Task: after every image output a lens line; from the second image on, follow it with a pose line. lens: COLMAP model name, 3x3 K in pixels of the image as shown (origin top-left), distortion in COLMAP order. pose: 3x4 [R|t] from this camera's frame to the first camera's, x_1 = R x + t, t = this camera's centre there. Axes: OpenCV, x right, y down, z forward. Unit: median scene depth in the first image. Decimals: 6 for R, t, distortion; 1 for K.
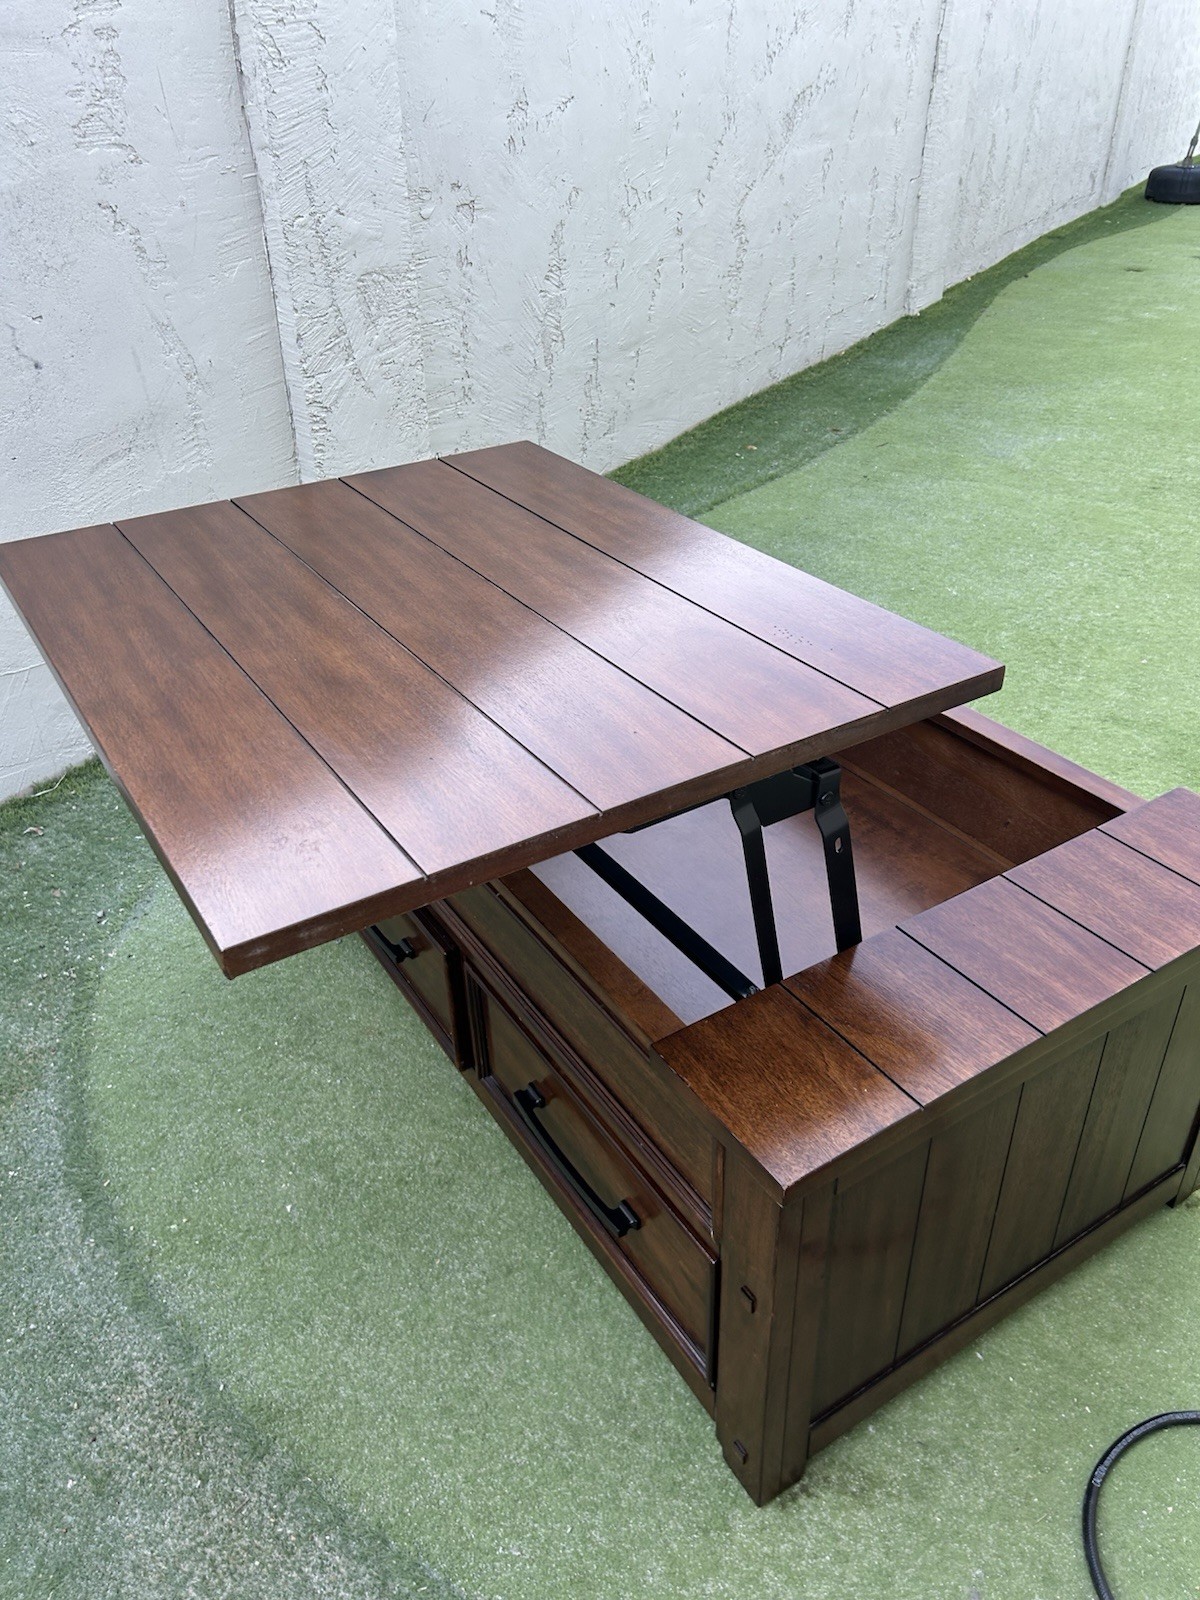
lens RADIAL K [[1214.6, 0, 591.2], [0, 1214.6, 776.9], [0, 0, 1]] dist [0.047534, -0.052369]
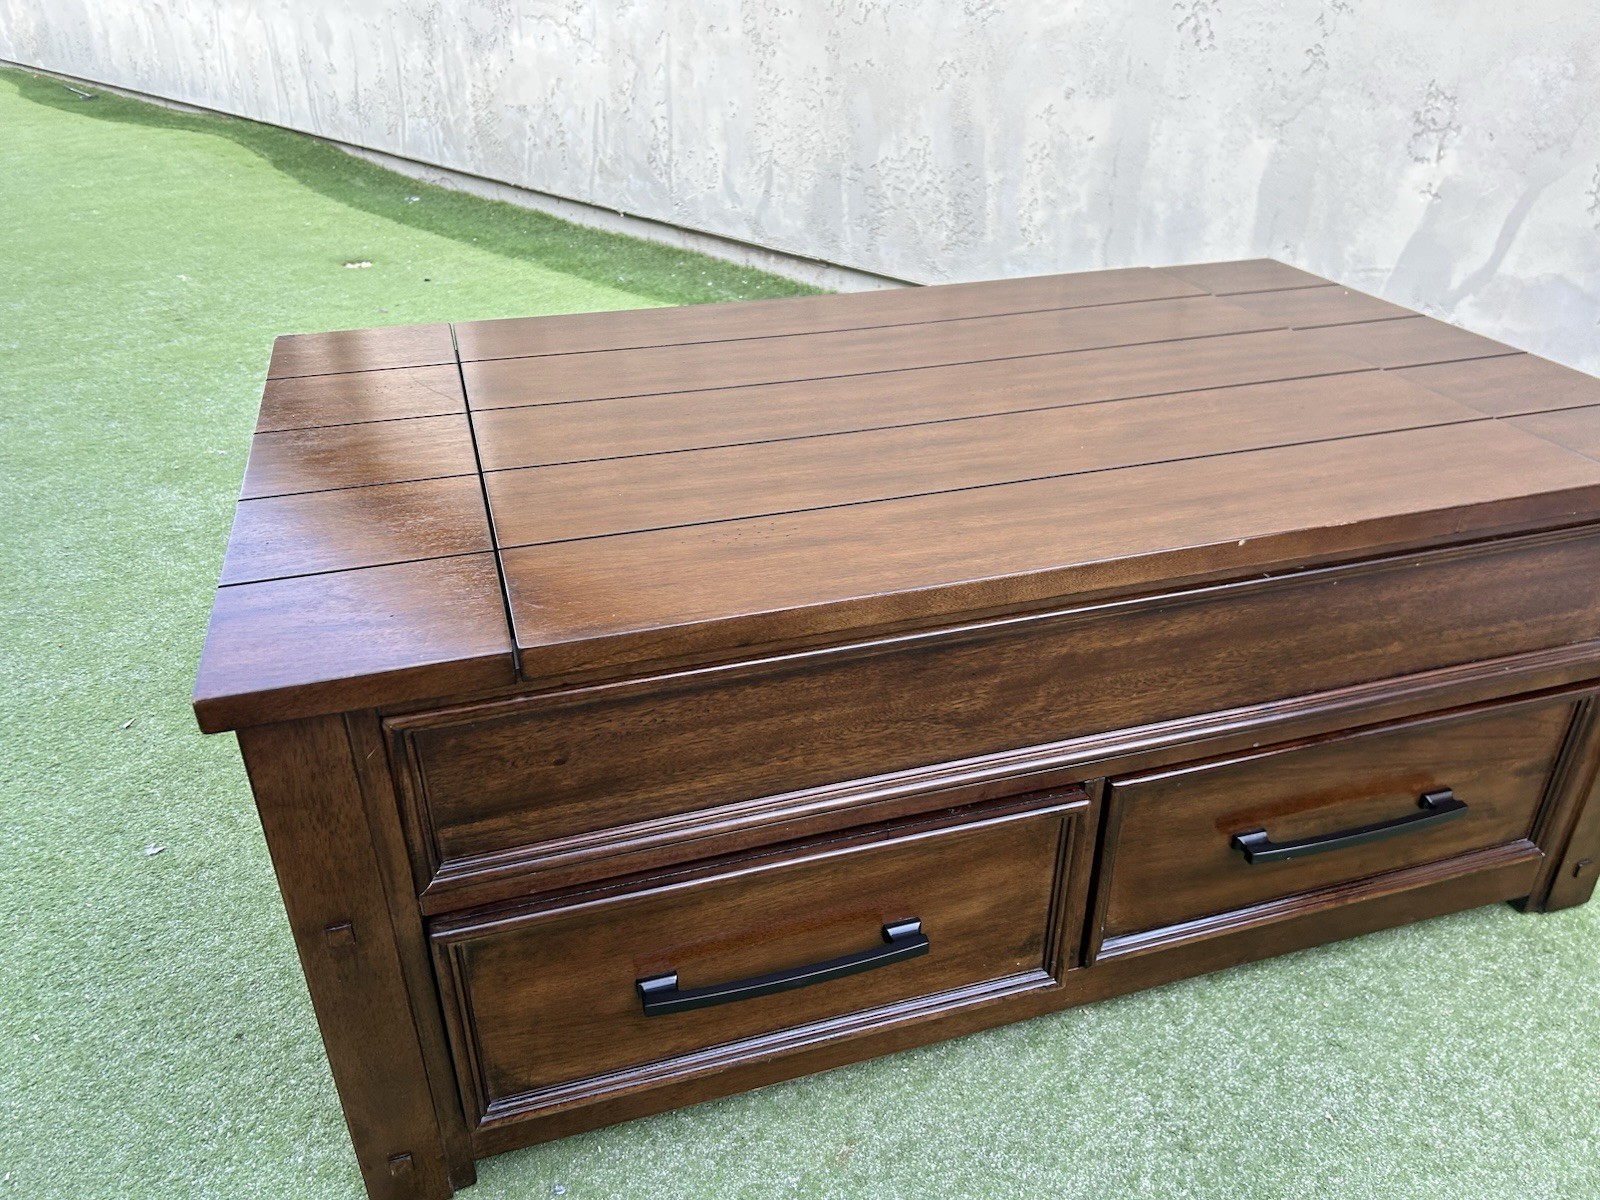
lens RADIAL K [[1214.6, 0, 808.3], [0, 1214.6, 592.2], [0, 0, 1]] dist [0.047534, -0.052369]
pose [[0.259110, -0.434169, 0.862762, -0.605647], [0.509342, 0.820387, 0.259876, -0.169756], [-0.820629, 0.372105, 0.433711, 0.732354]]
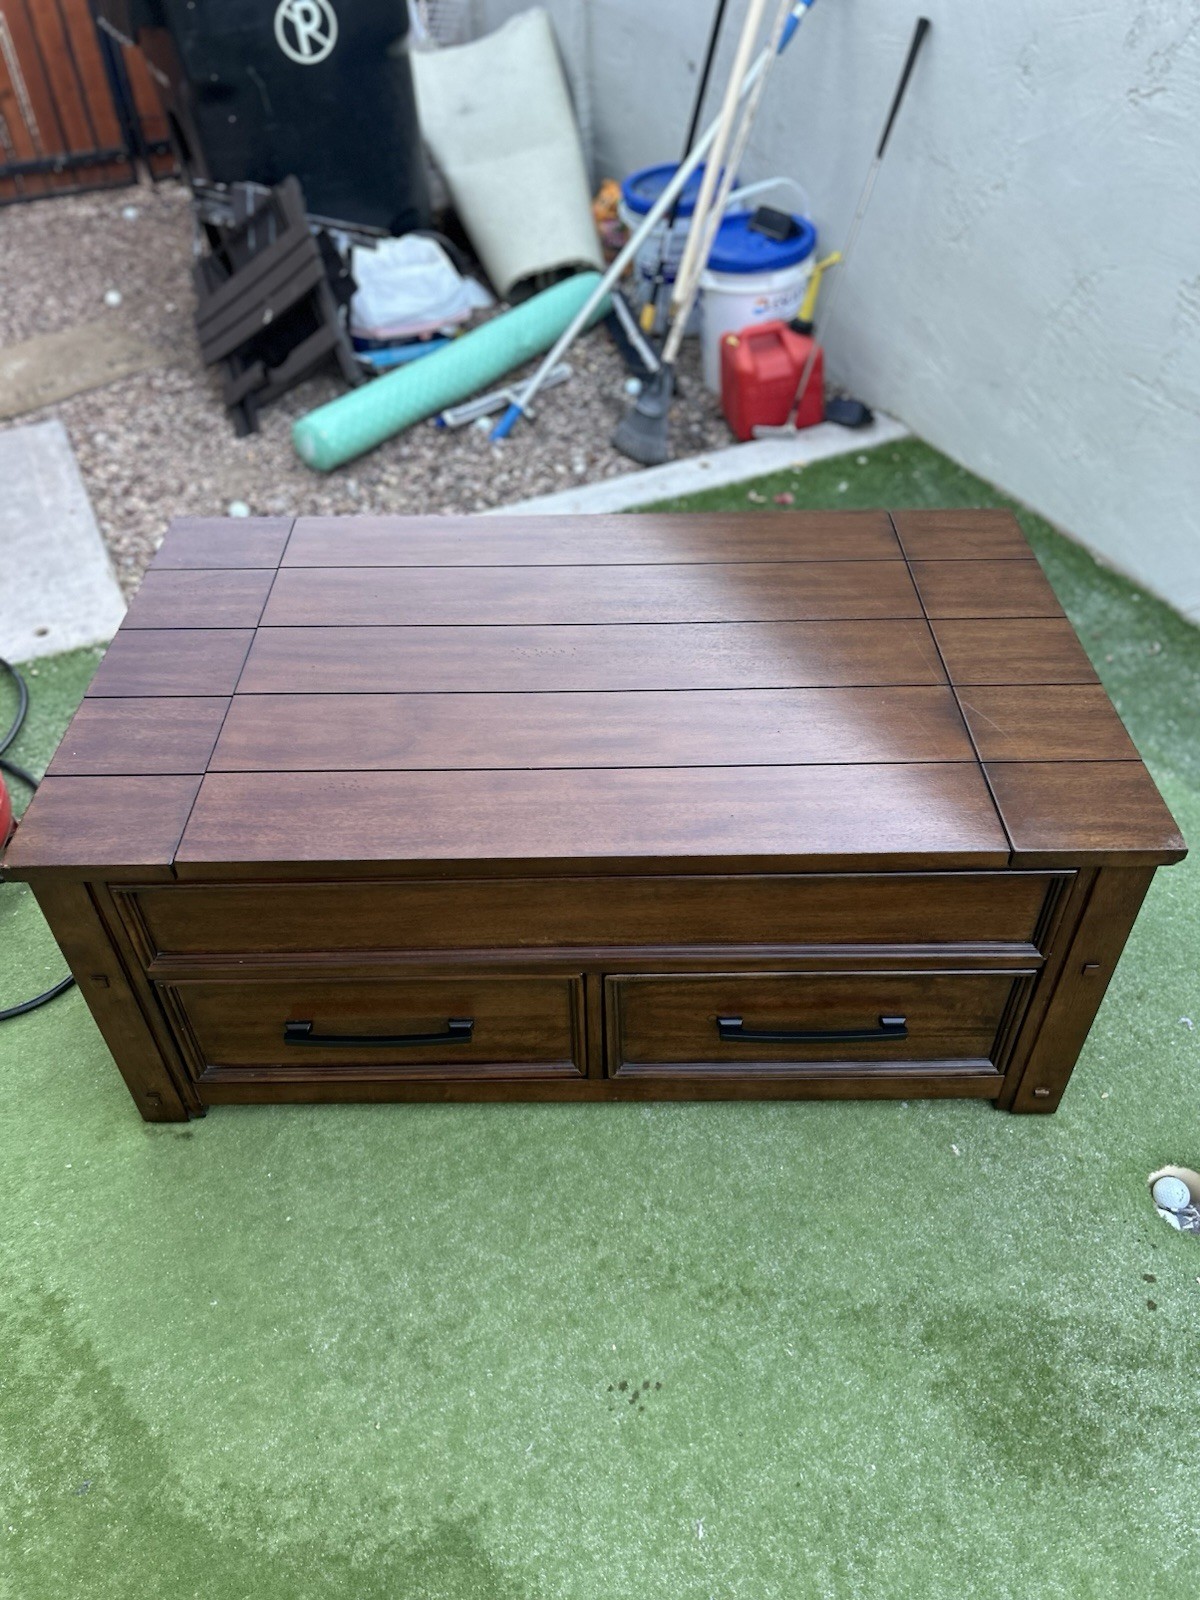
lens RADIAL K [[1214.6, 0, 608.2], [0, 1214.6, 790.6], [0, 0, 1]] dist [0.047534, -0.052369]
pose [[-0.526473, 0.597507, -0.604823, 0.694792], [-0.429346, 0.427171, 0.795731, -0.746077], [0.733818, 0.678609, 0.031643, 0.980758]]
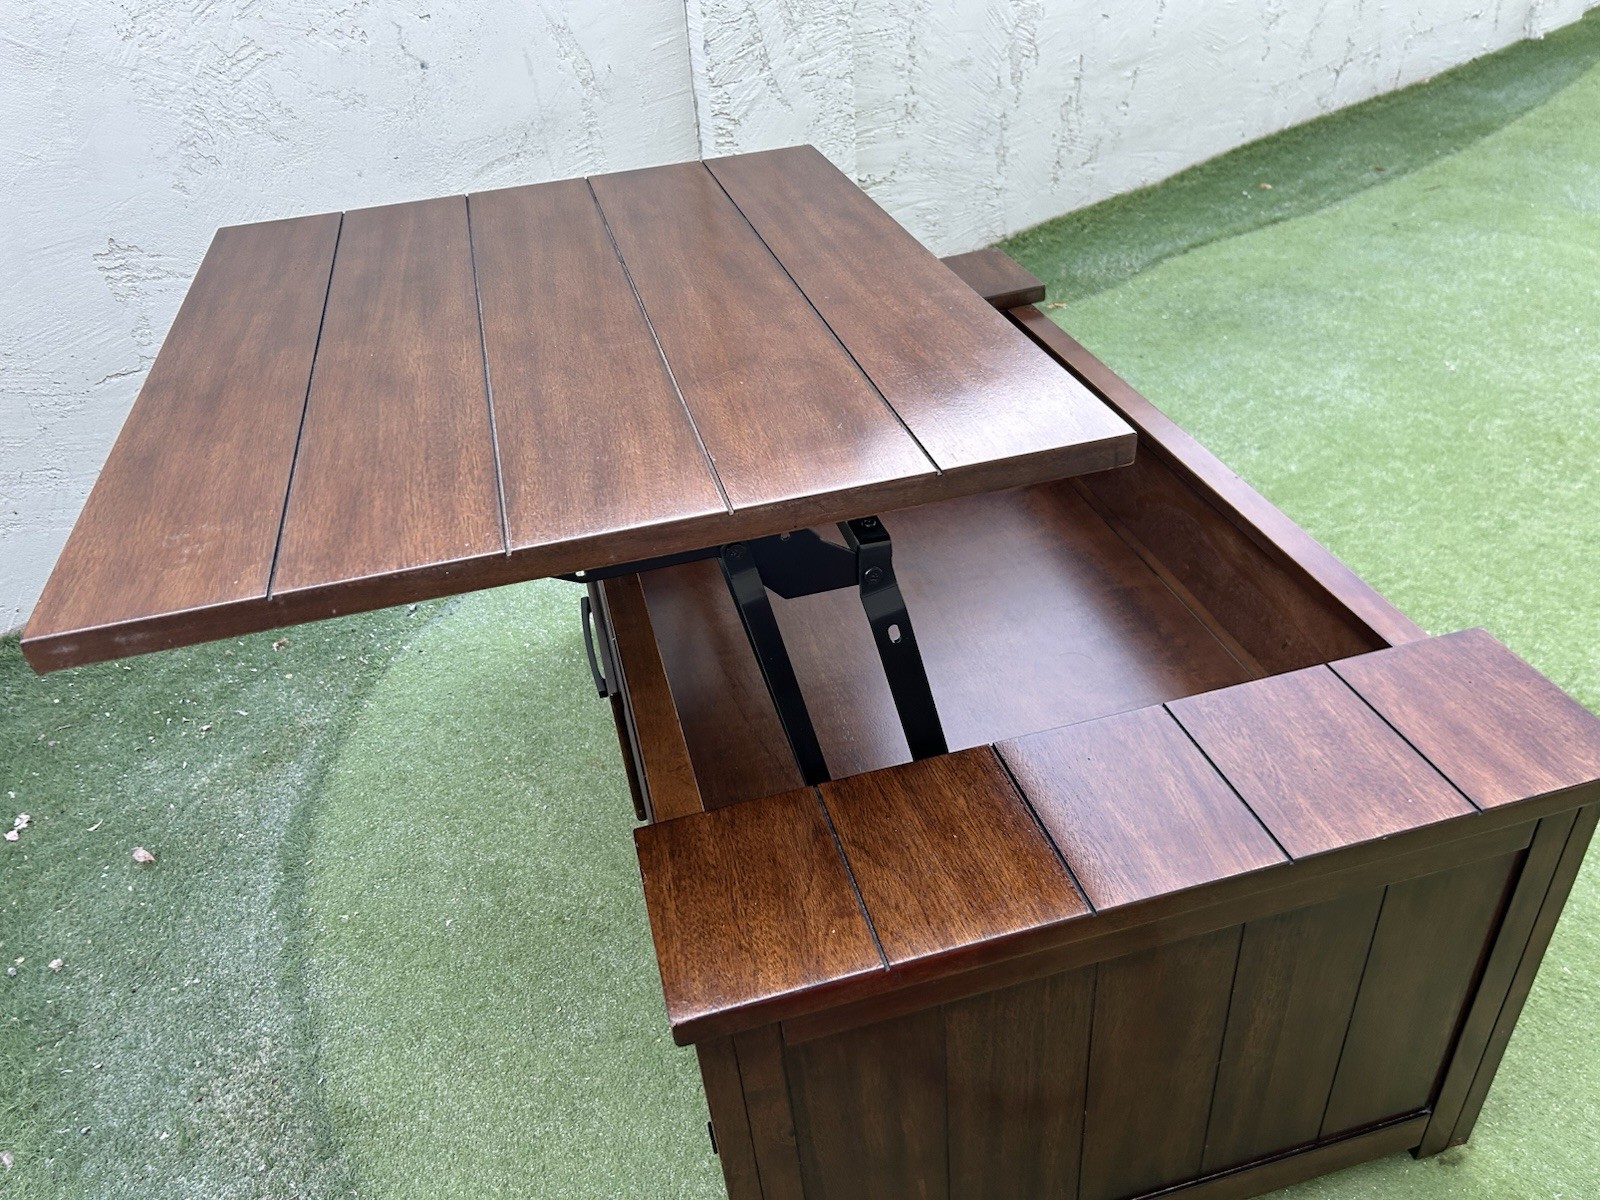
lens RADIAL K [[1214.6, 0, 787.9], [0, 1214.6, 598.4], [0, 0, 1]] dist [0.047534, -0.052369]
pose [[0.949218, 0.133467, -0.284906, 0.243214], [-0.116330, 0.990273, 0.076328, -0.014230], [0.292322, -0.039309, 0.955512, 0.133915]]
